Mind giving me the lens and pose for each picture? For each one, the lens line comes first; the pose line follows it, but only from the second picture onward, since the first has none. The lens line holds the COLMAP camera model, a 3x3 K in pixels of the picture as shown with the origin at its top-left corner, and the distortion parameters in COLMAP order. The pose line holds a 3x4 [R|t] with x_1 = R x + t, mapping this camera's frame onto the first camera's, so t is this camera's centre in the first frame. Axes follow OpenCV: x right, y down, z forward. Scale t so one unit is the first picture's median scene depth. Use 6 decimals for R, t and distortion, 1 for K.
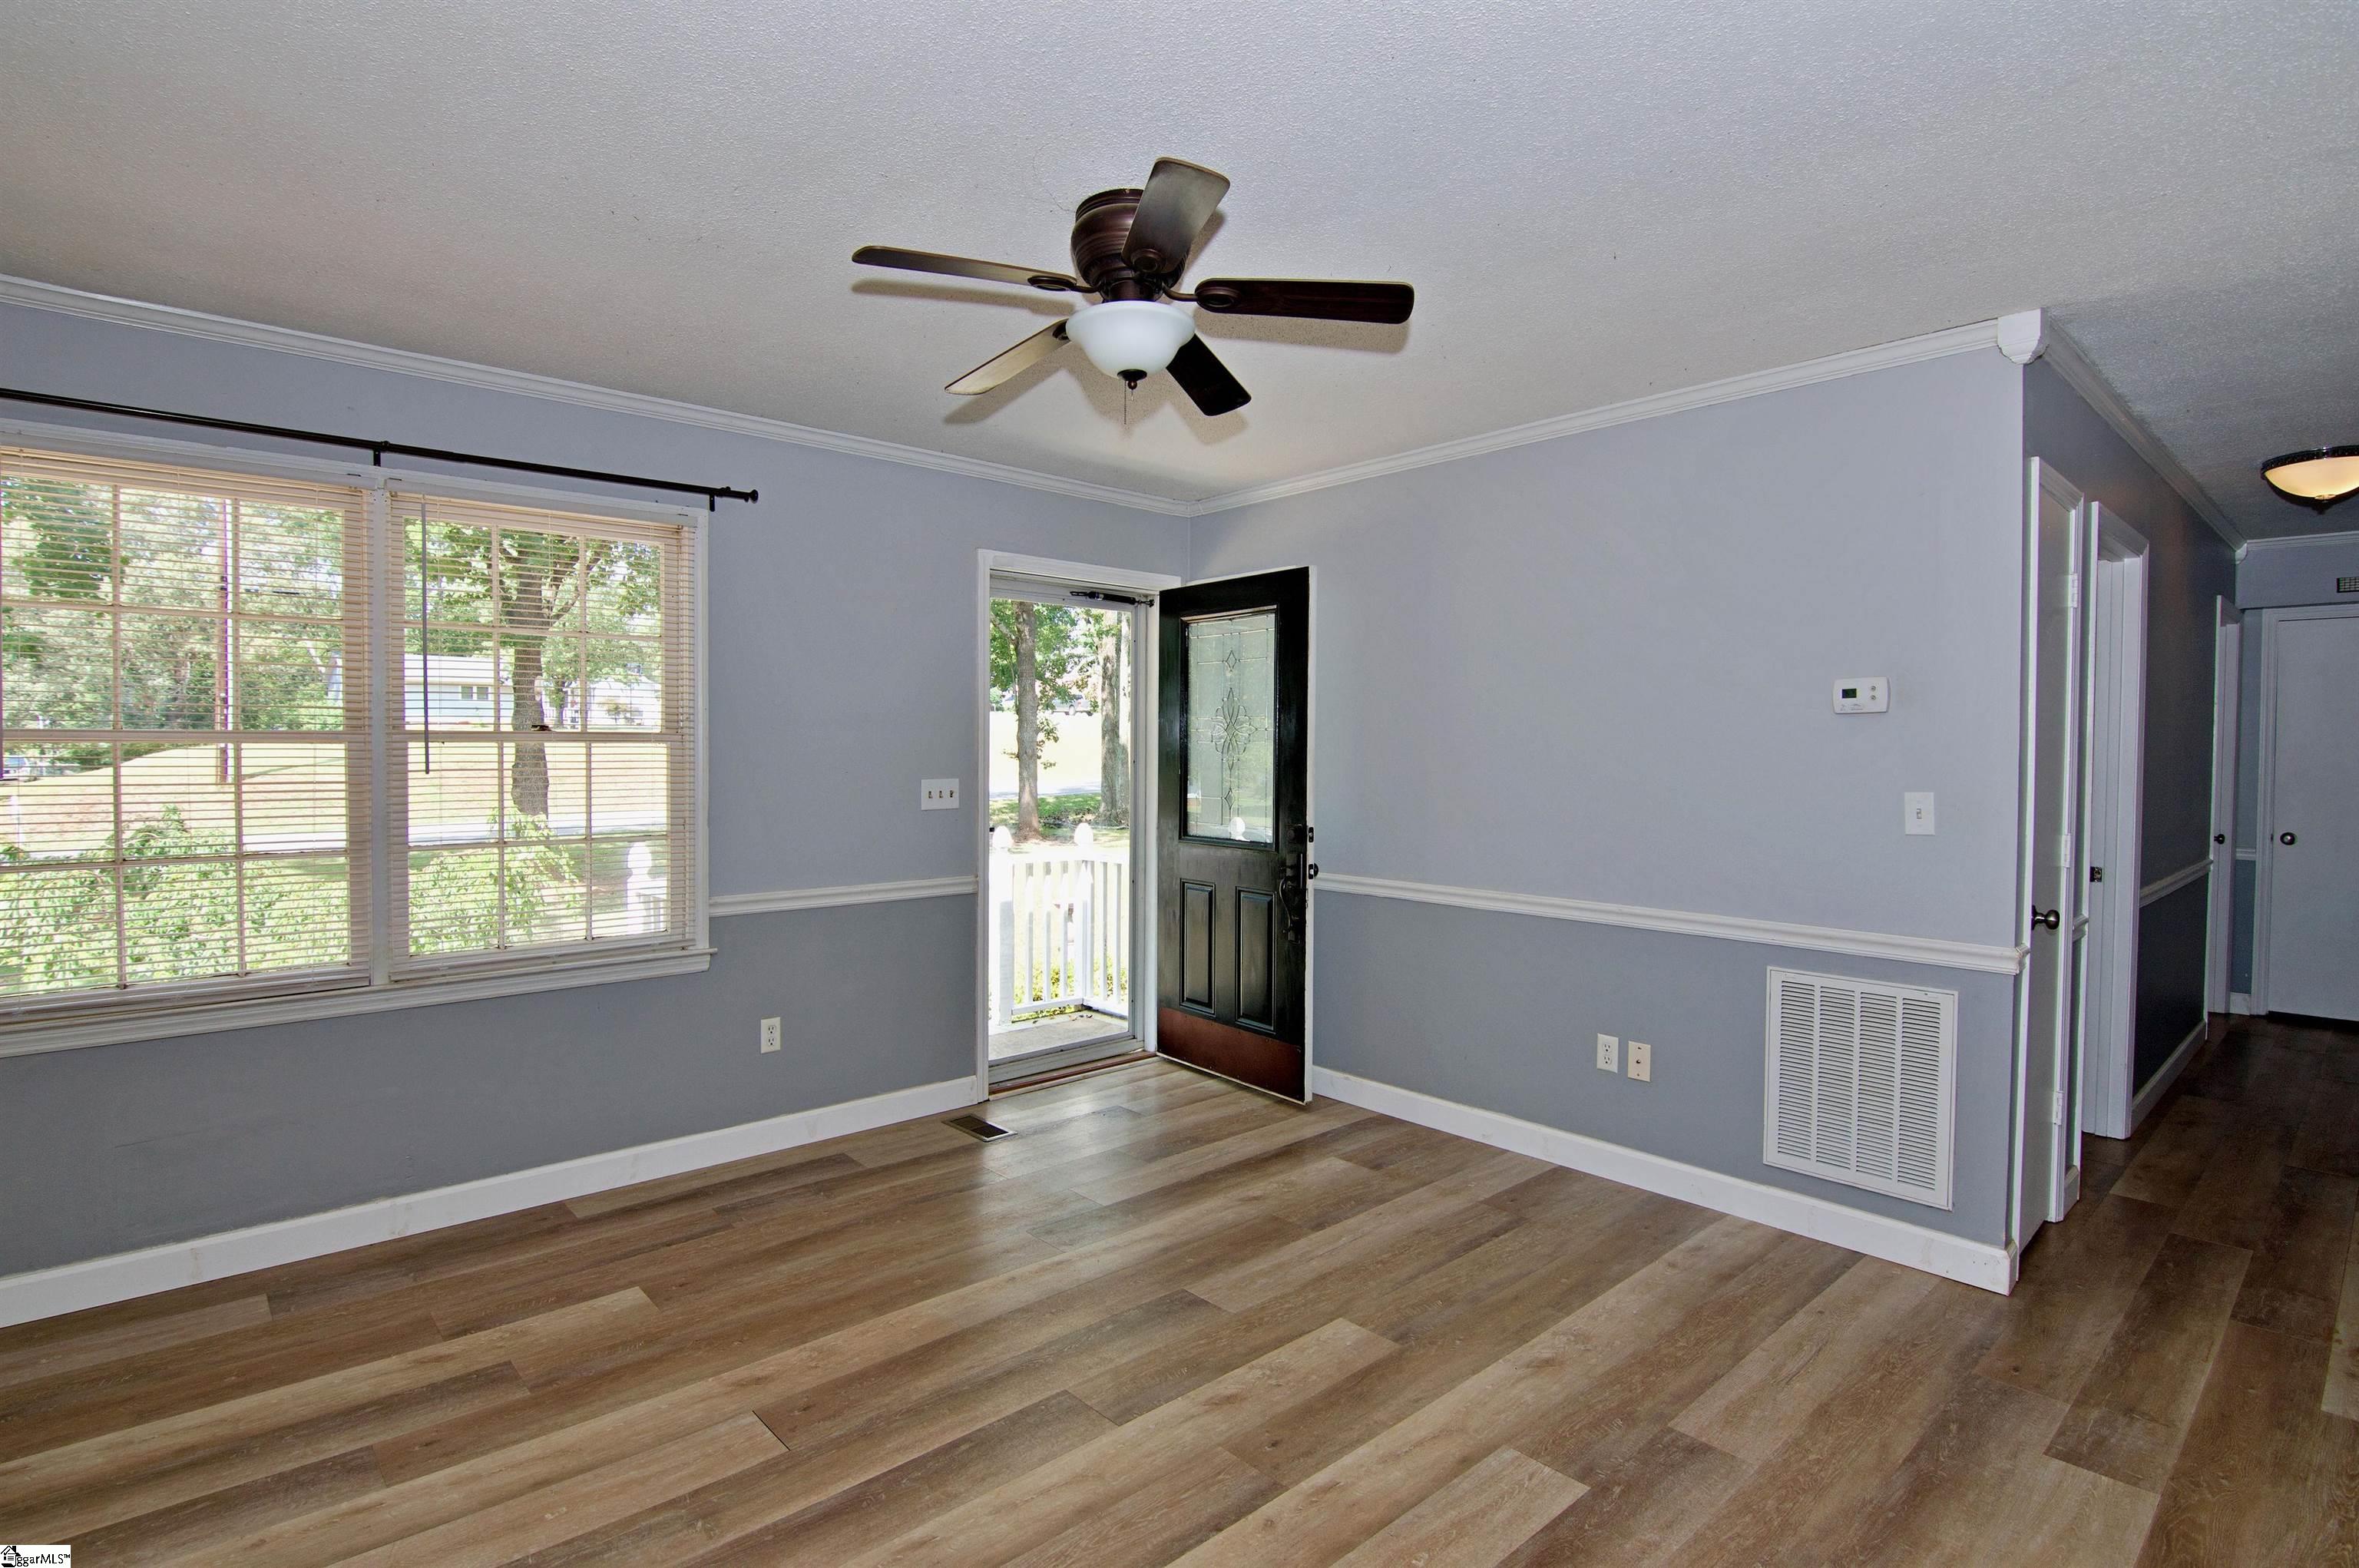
lens RADIAL K [[1154.1, 0, 1158.3], [0, 1154.1, 777.9], [0, 0, 1]] dist [-0.002980, -0.012499]
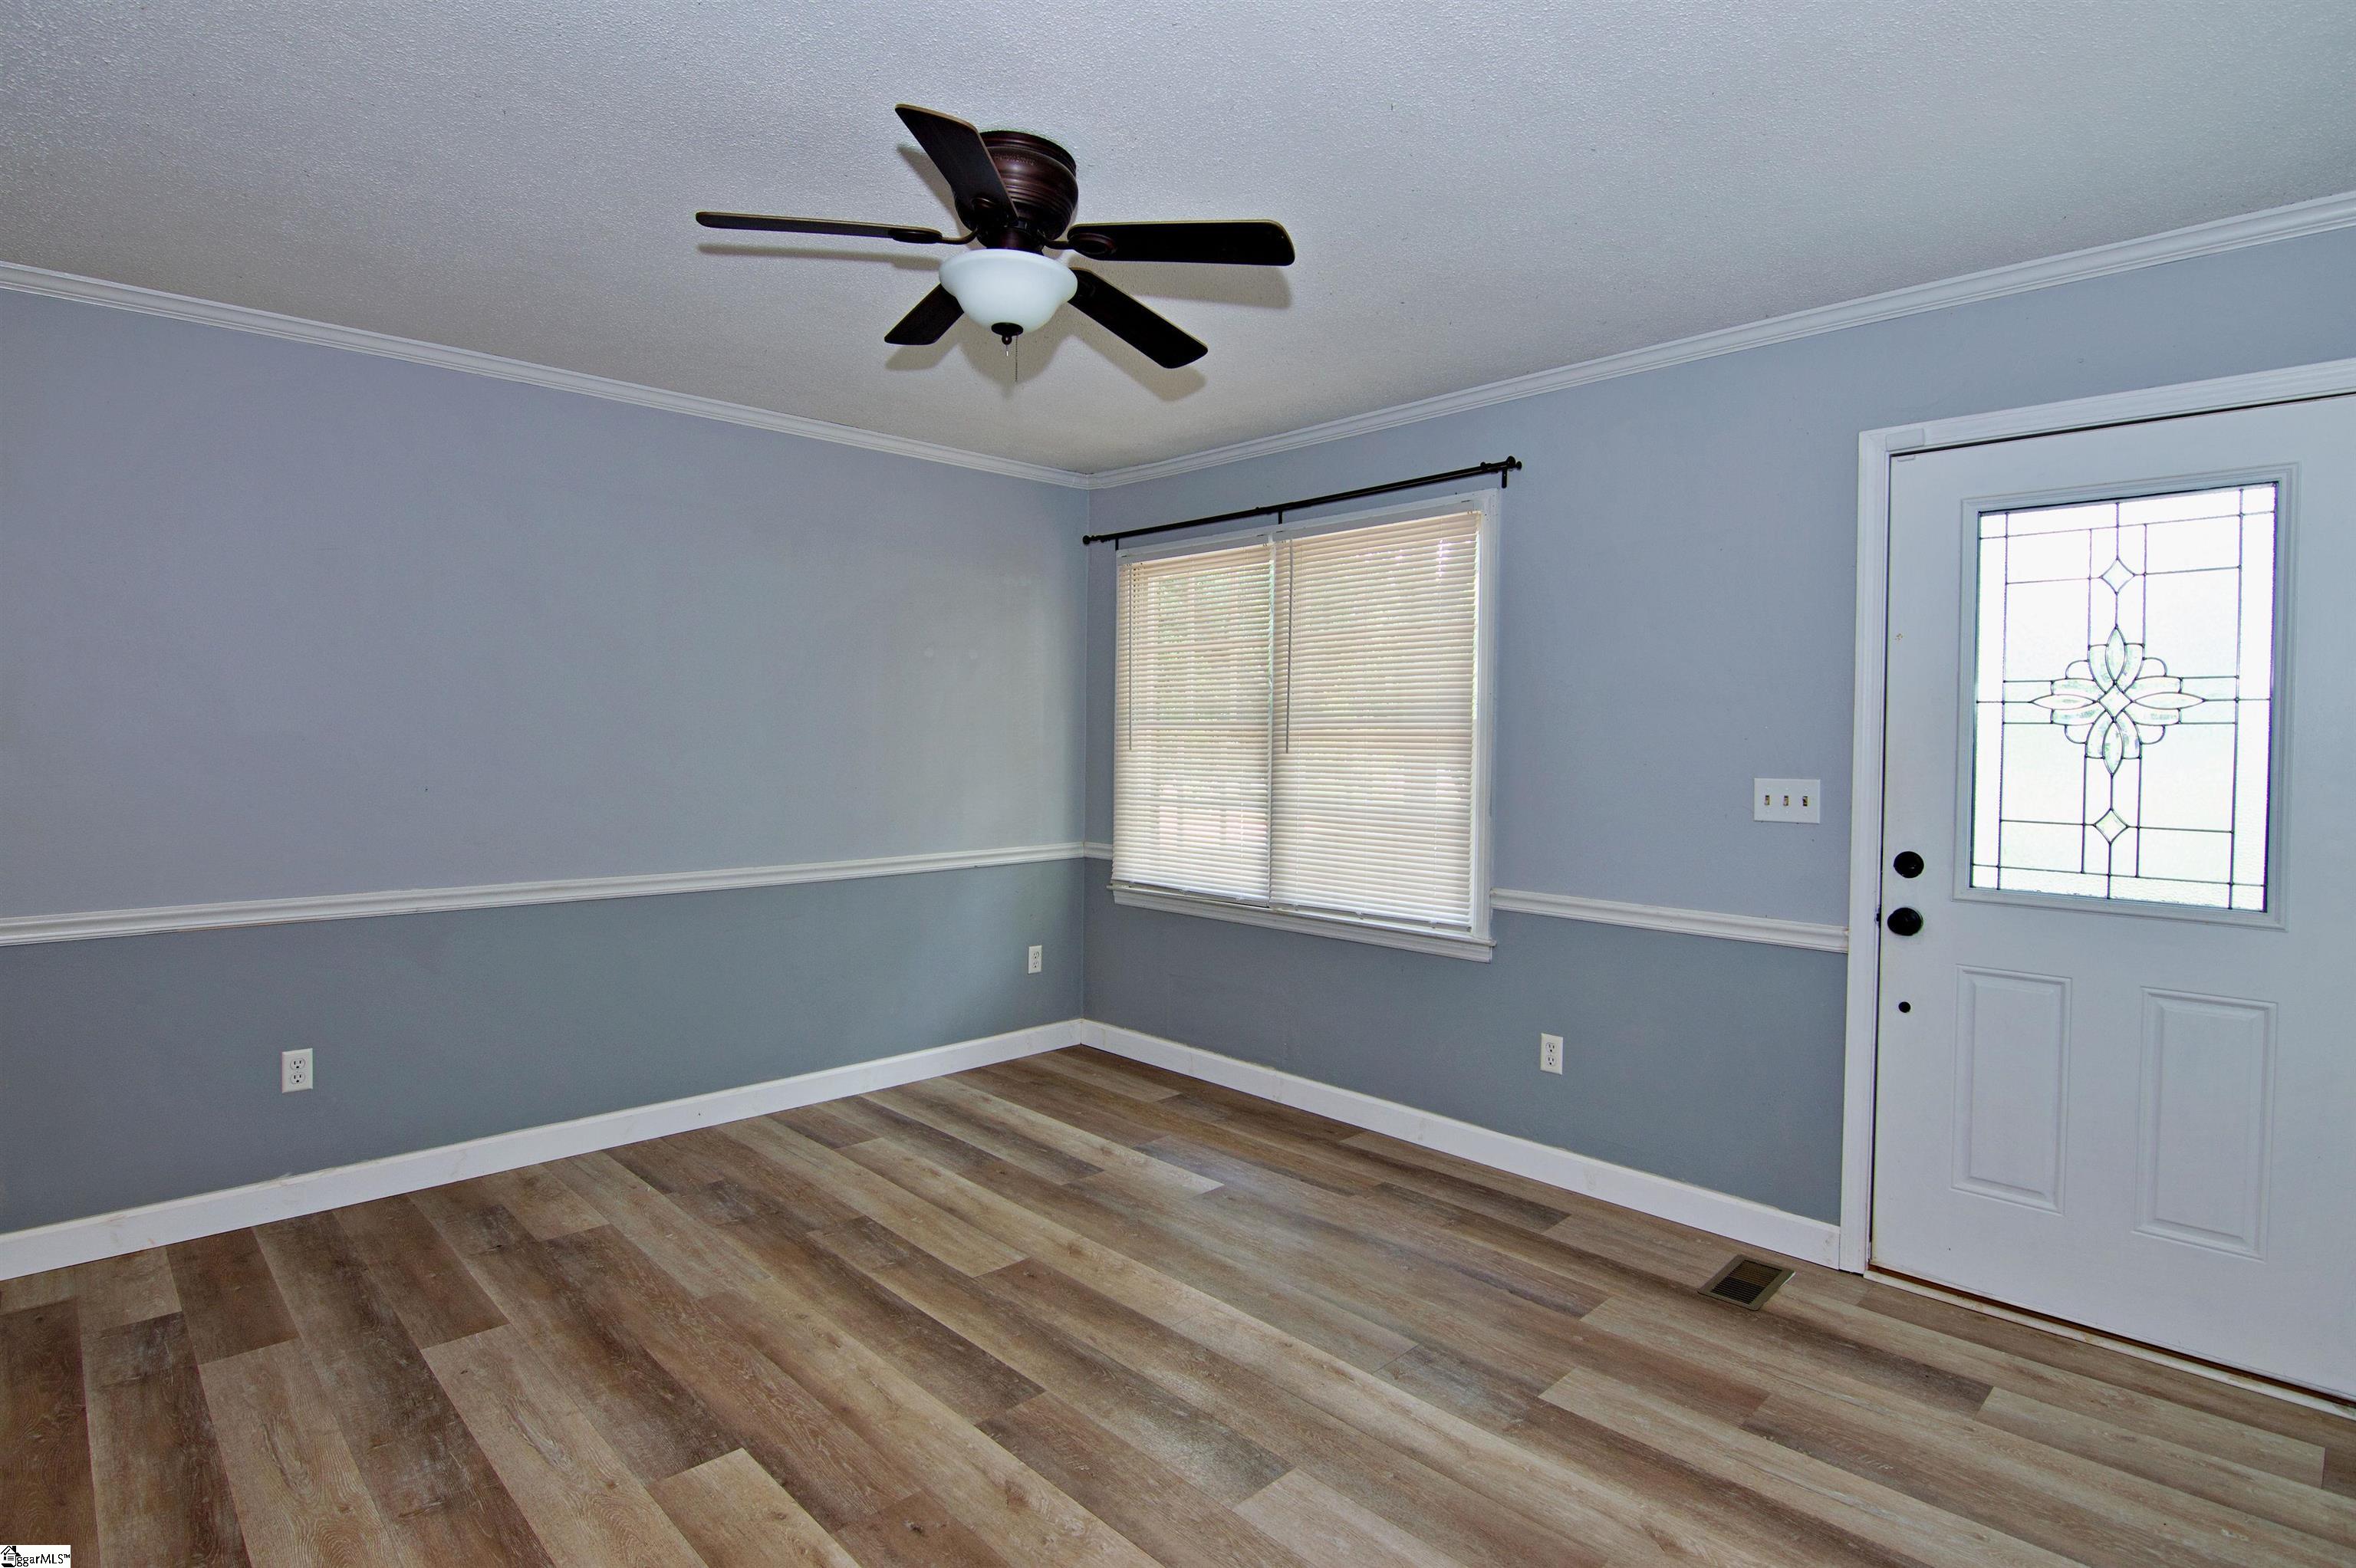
lens RADIAL K [[1180.5, 0, 1157.9], [0, 1180.5, 761.7], [0, 0, 1]] dist [-0.005494, -0.010549]
pose [[0.040739, 0.020775, -0.998954, 0.839236], [-0.031991, 0.999298, 0.019478, -0.018166], [0.998658, 0.031164, 0.041376, 0.966085]]
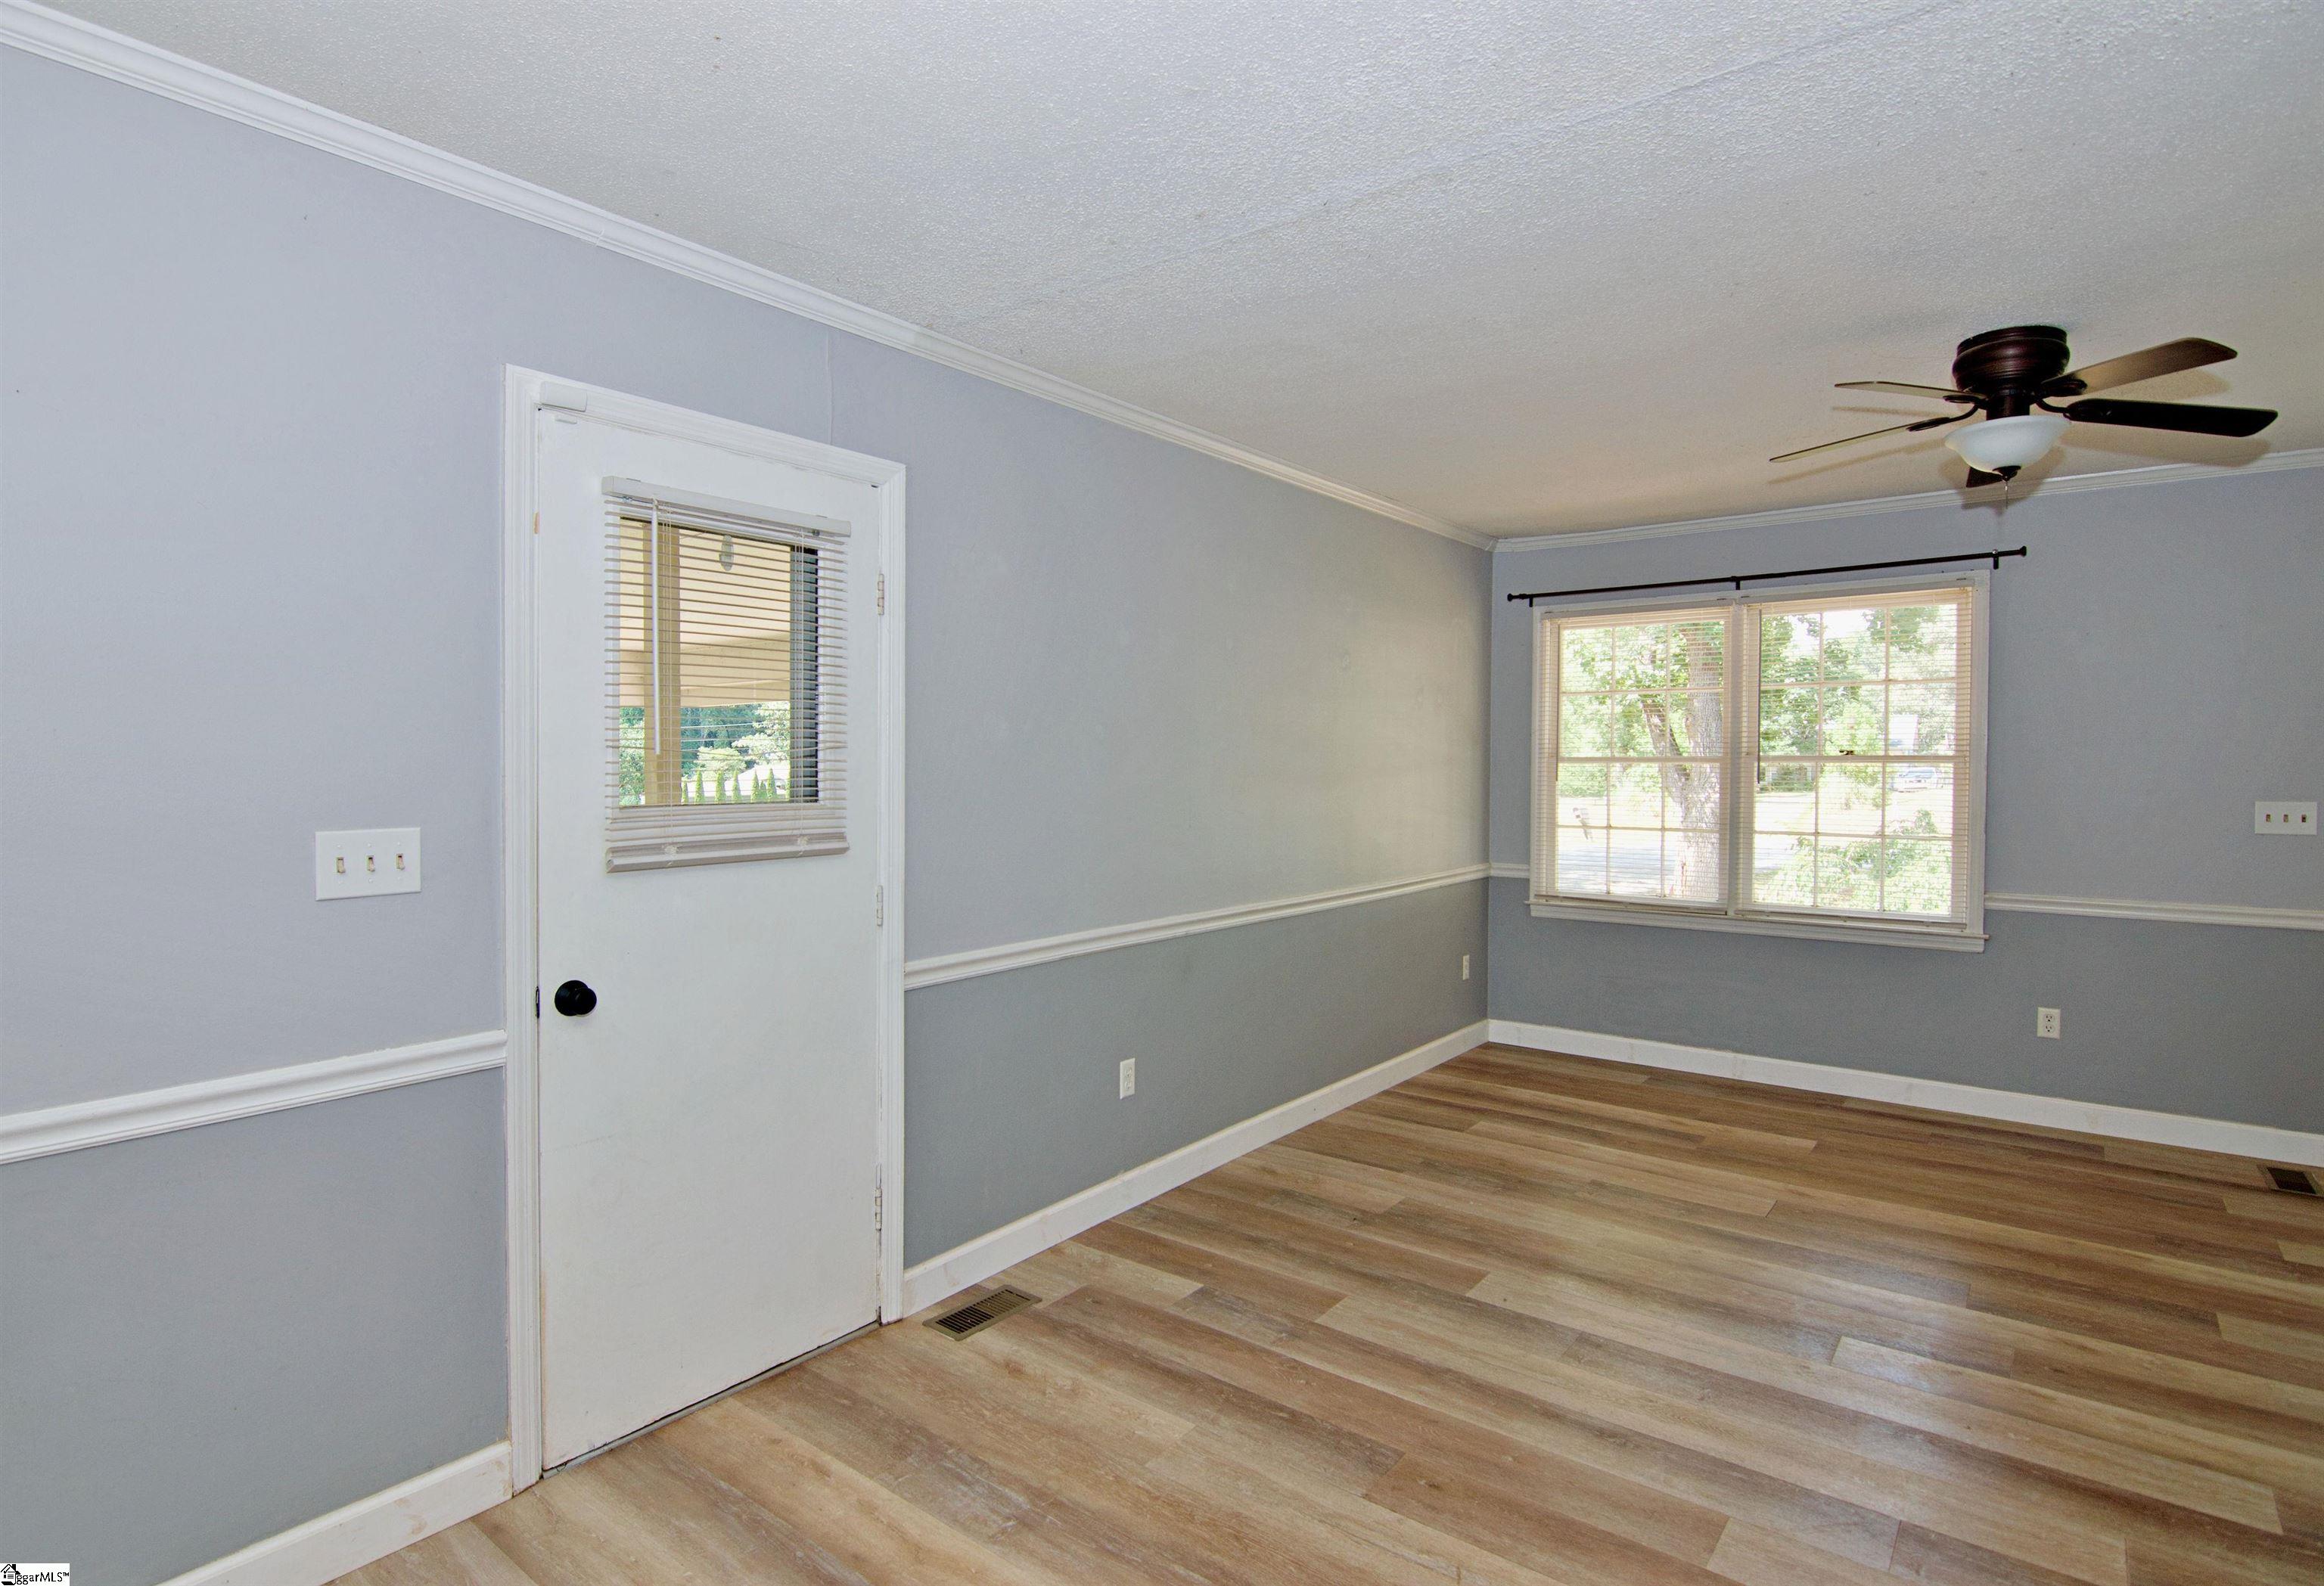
lens RADIAL K [[1162.1, 0, 1138.8], [0, 1162.1, 784.8], [0, 0, 1]] dist [-0.000252, -0.012918]
pose [[0.170301, 0.017632, -0.985234, 0.921550], [-0.023965, 0.999618, 0.013747, -0.005142], [0.985101, 0.021270, 0.170659, -0.106049]]
